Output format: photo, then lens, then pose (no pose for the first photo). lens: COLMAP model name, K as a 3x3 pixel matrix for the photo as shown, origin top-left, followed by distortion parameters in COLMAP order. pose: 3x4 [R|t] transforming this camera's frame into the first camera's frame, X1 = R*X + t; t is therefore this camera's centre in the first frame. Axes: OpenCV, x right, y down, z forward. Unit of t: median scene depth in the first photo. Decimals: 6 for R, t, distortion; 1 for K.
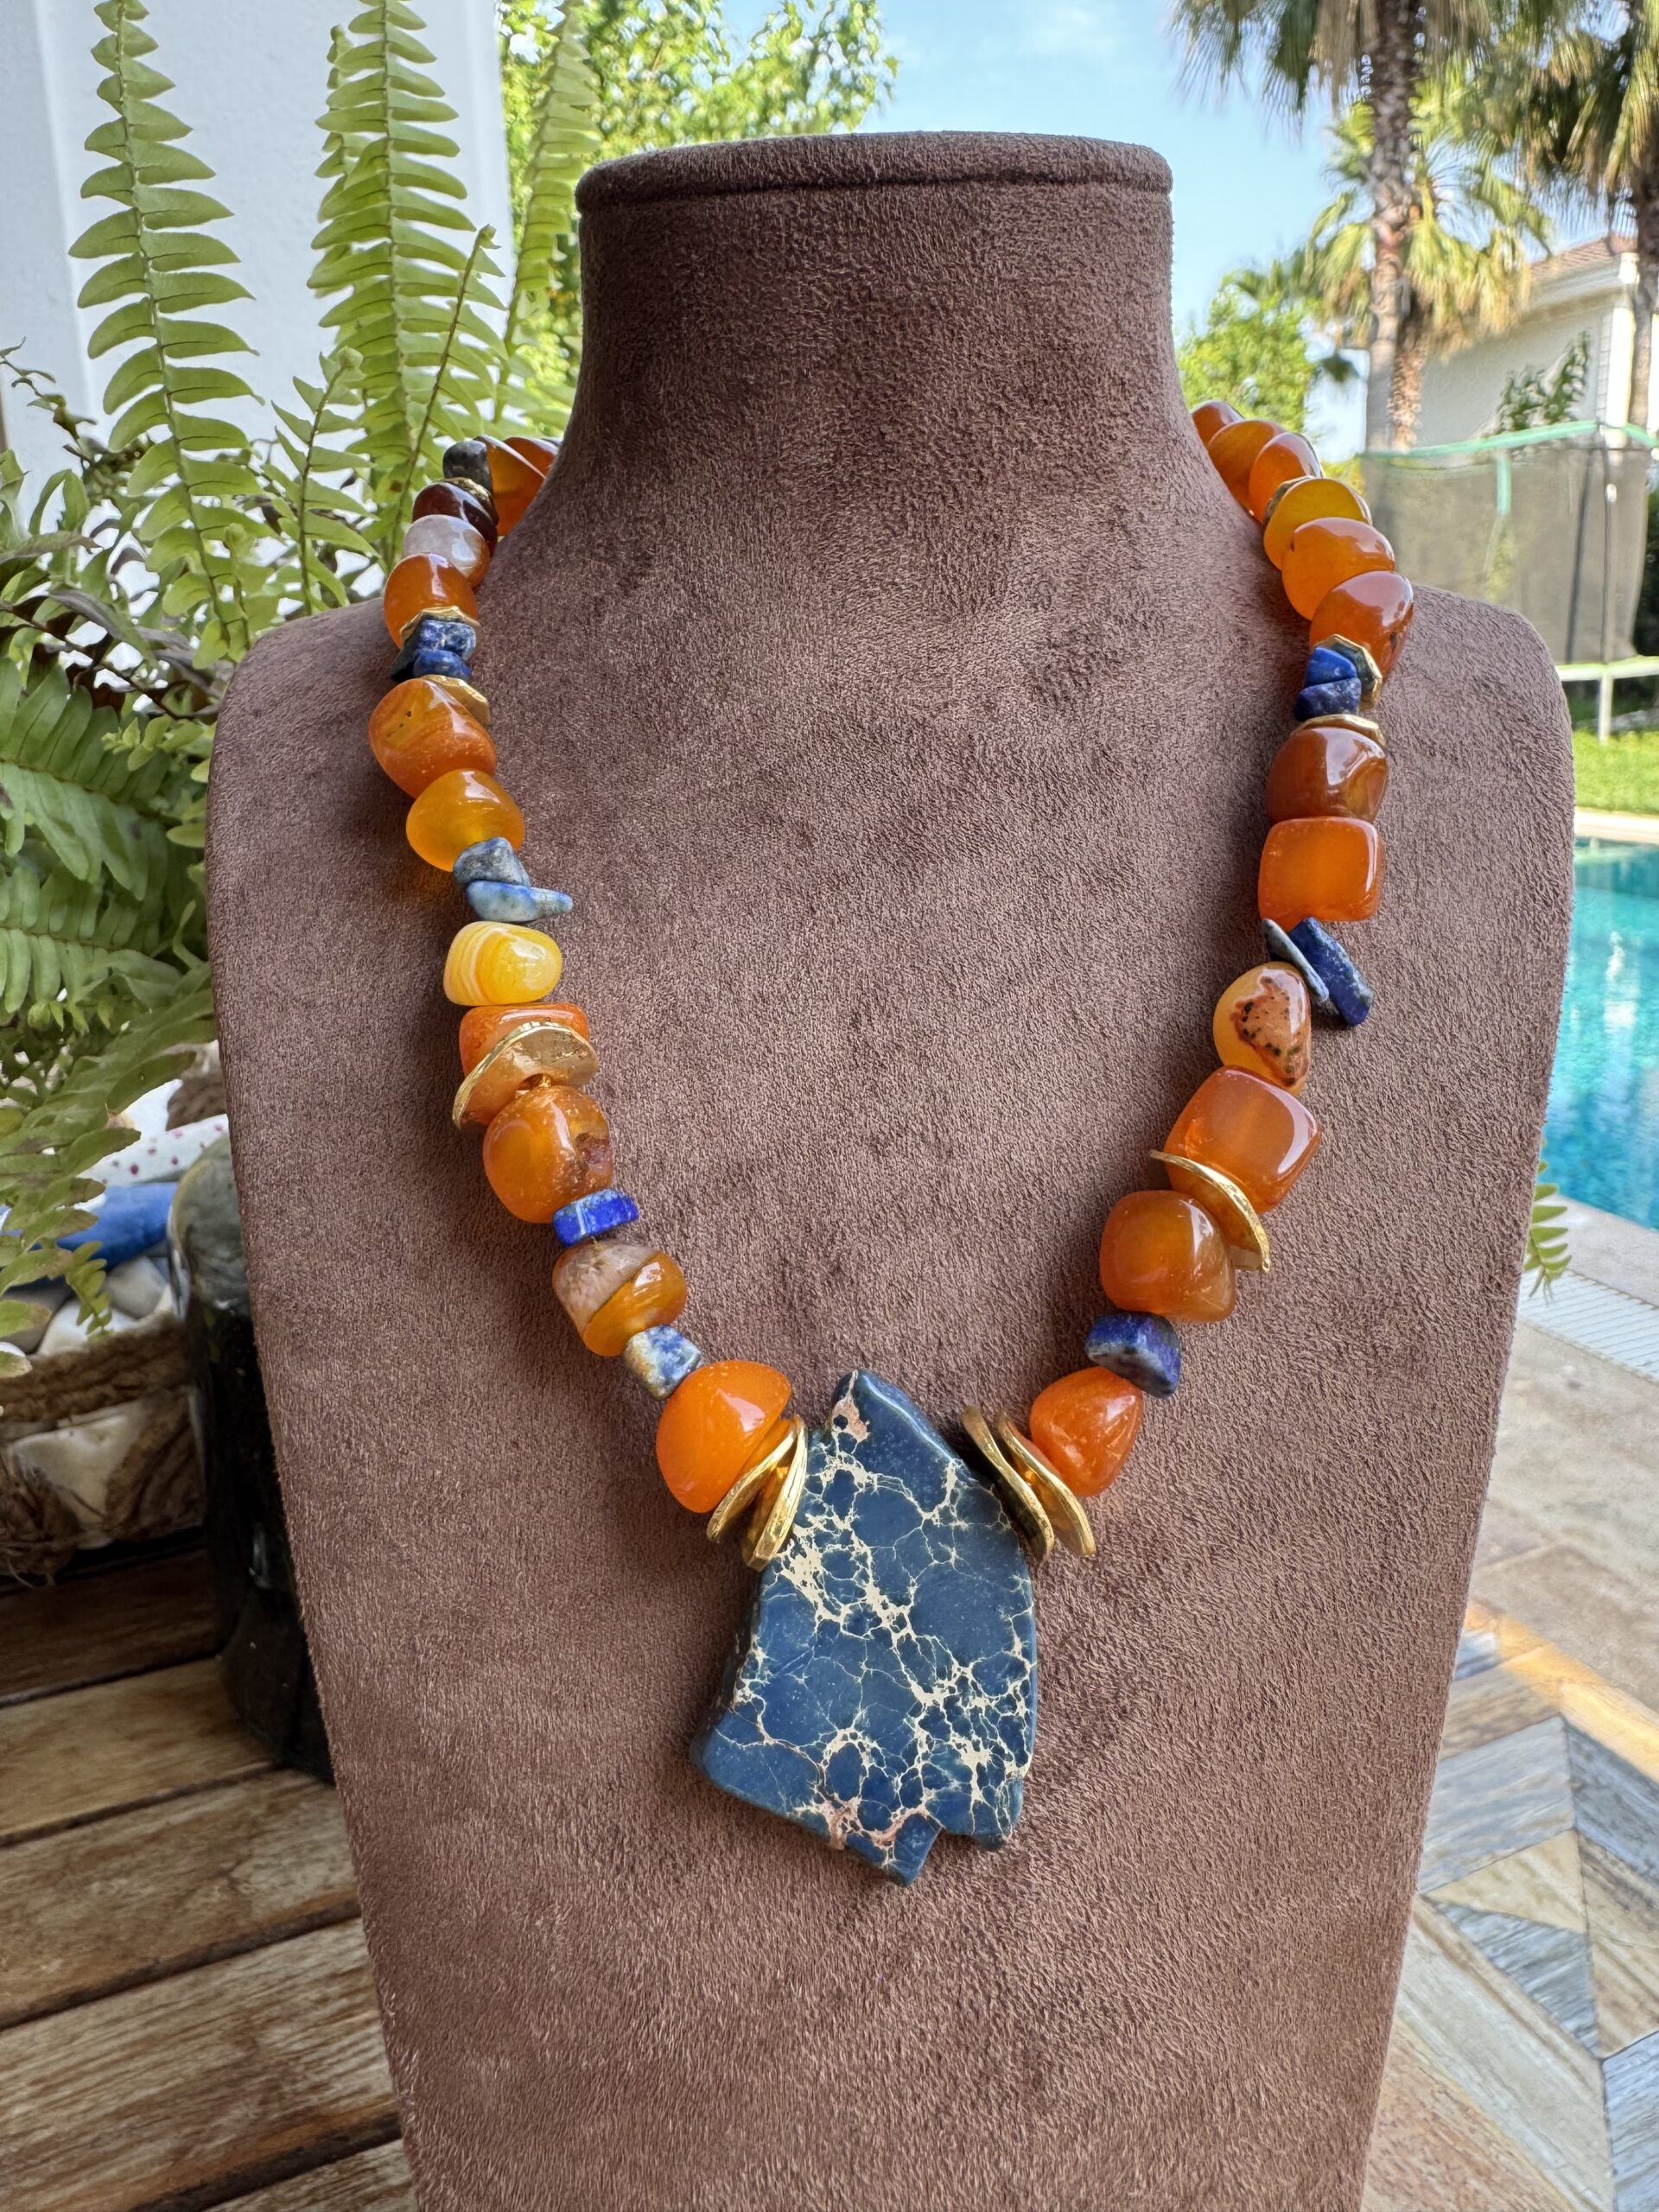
lens RADIAL K [[1589.0, 0, 834.2], [0, 1589.0, 1006.7], [0, 0, 1]] dist [-0.005160, 0.001817]
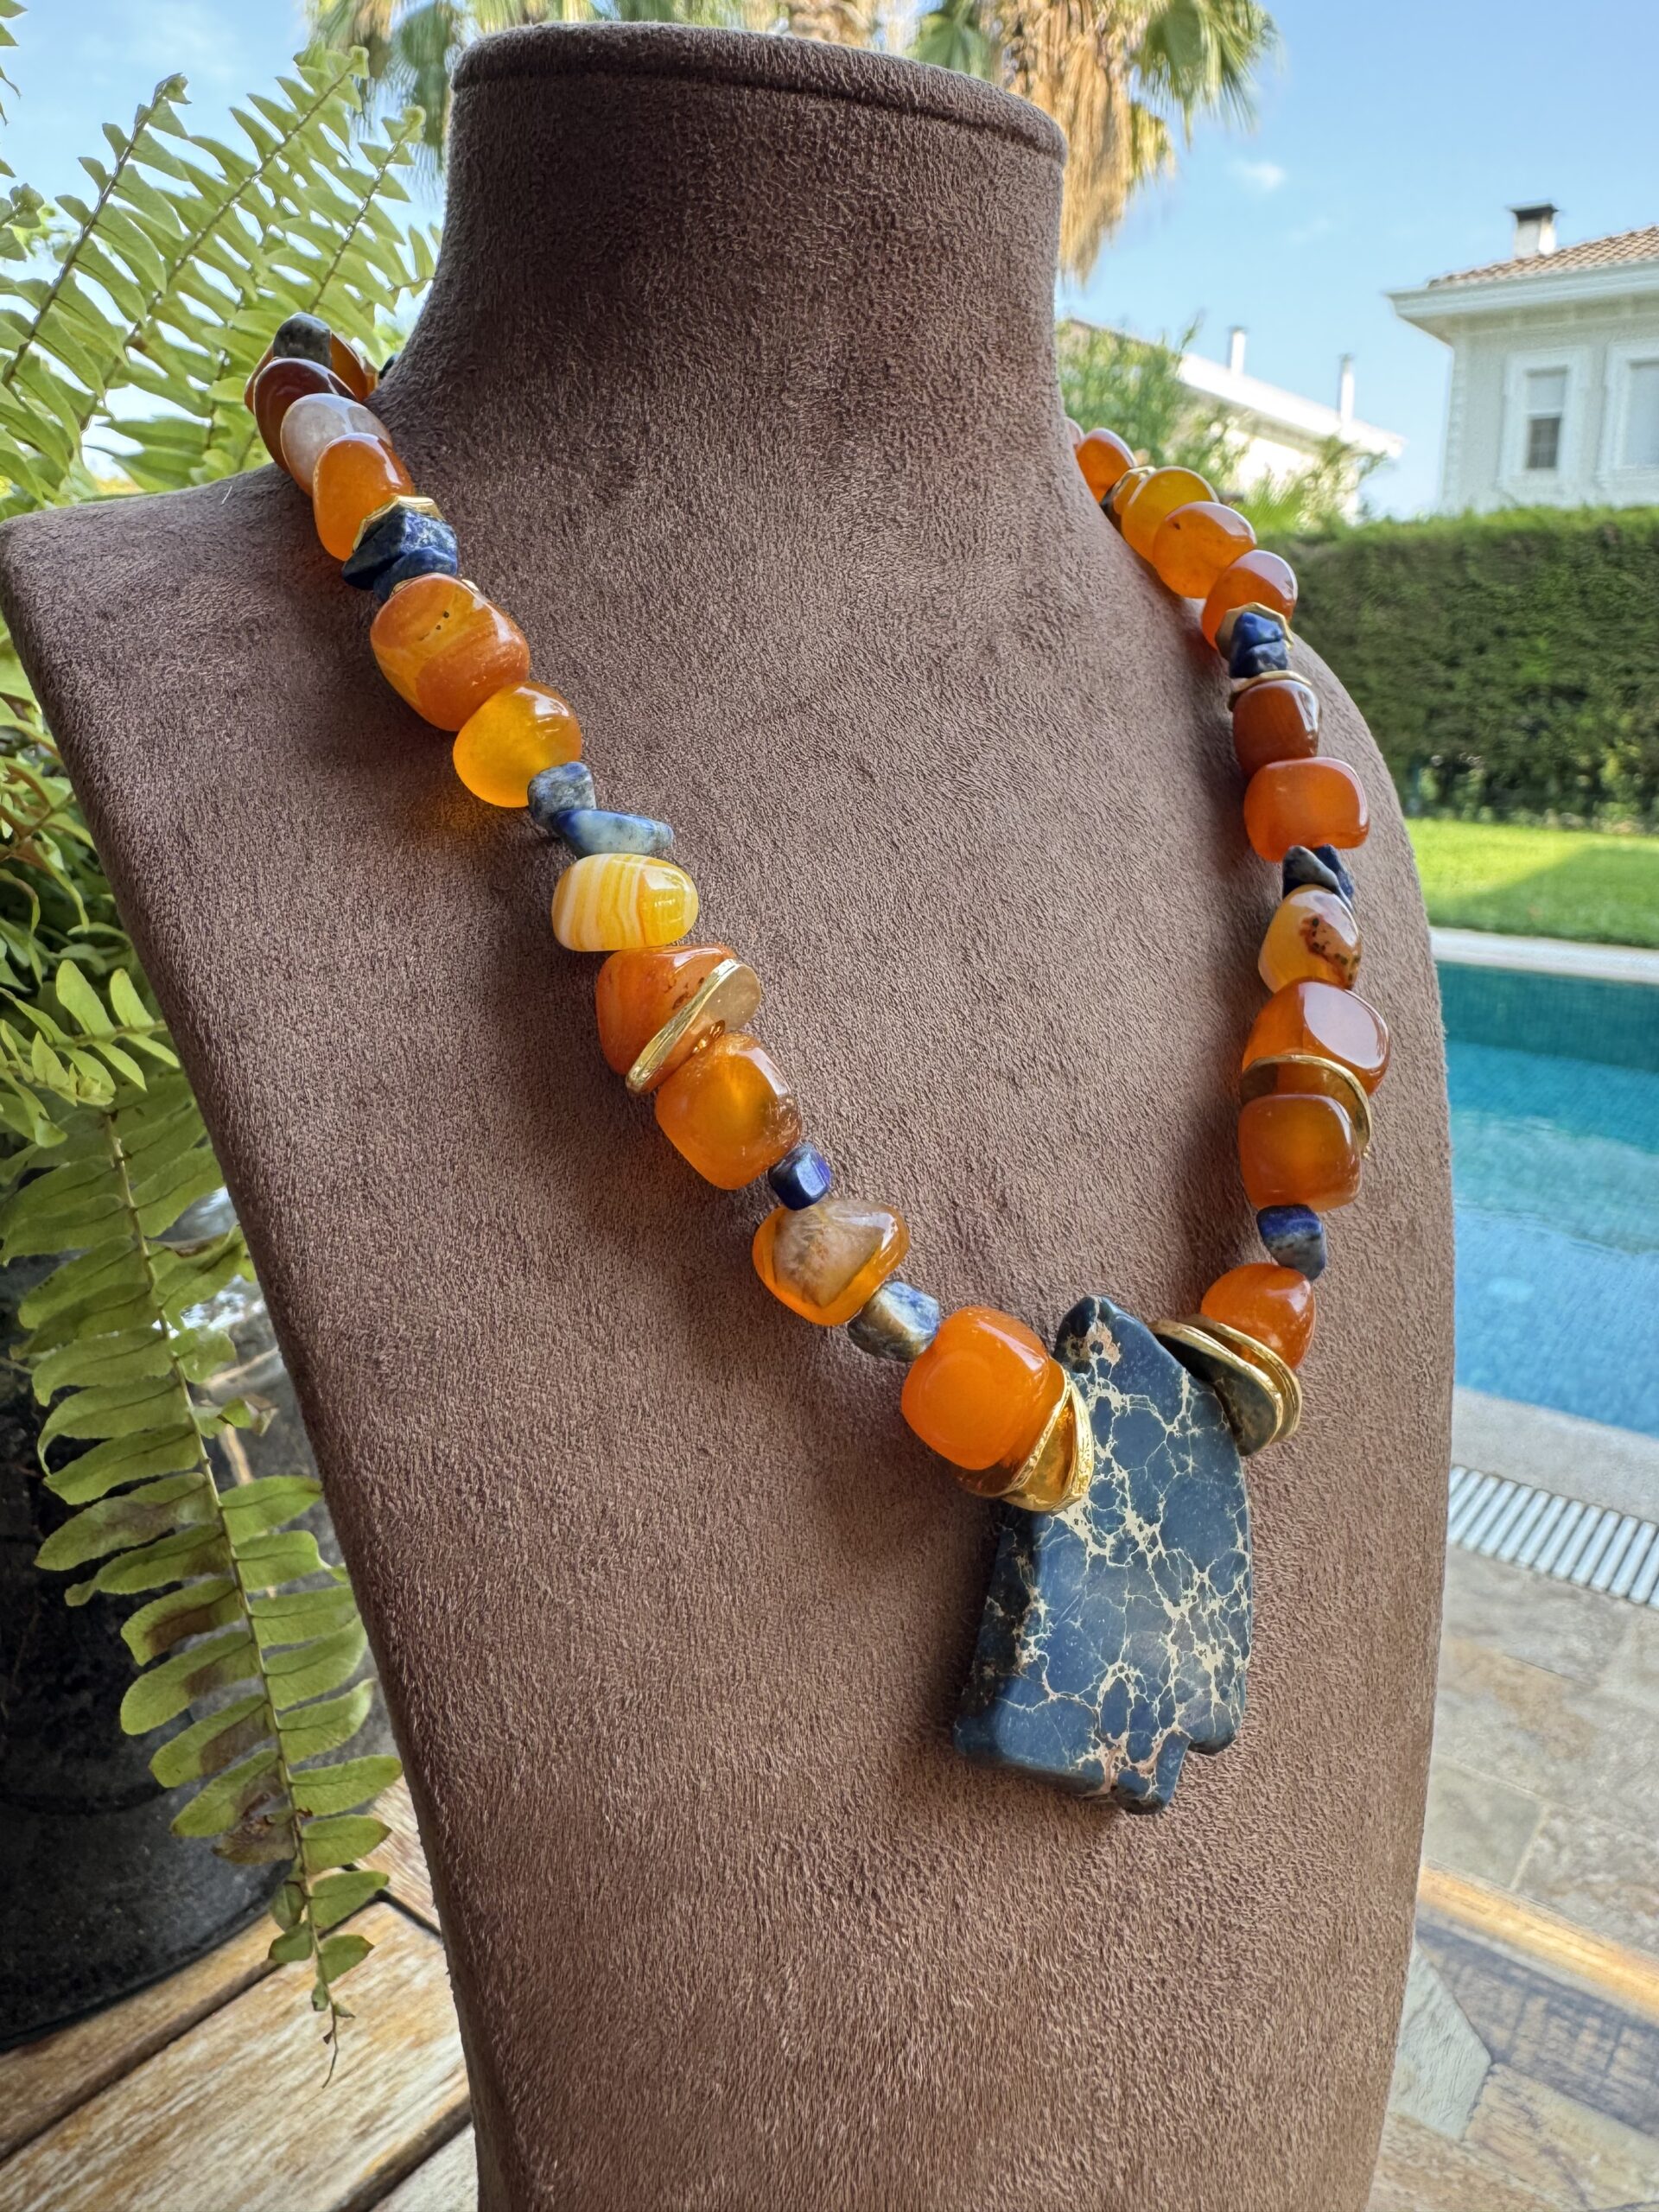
lens RADIAL K [[1589.0, 0, 834.2], [0, 1589.0, 1006.7], [0, 0, 1]] dist [-0.005160, 0.001817]
pose [[0.871676, -0.050499, 0.487473, -0.521157], [0.066164, 0.997697, -0.014956, 0.048451], [-0.485595, 0.045290, 0.873010, 0.186850]]
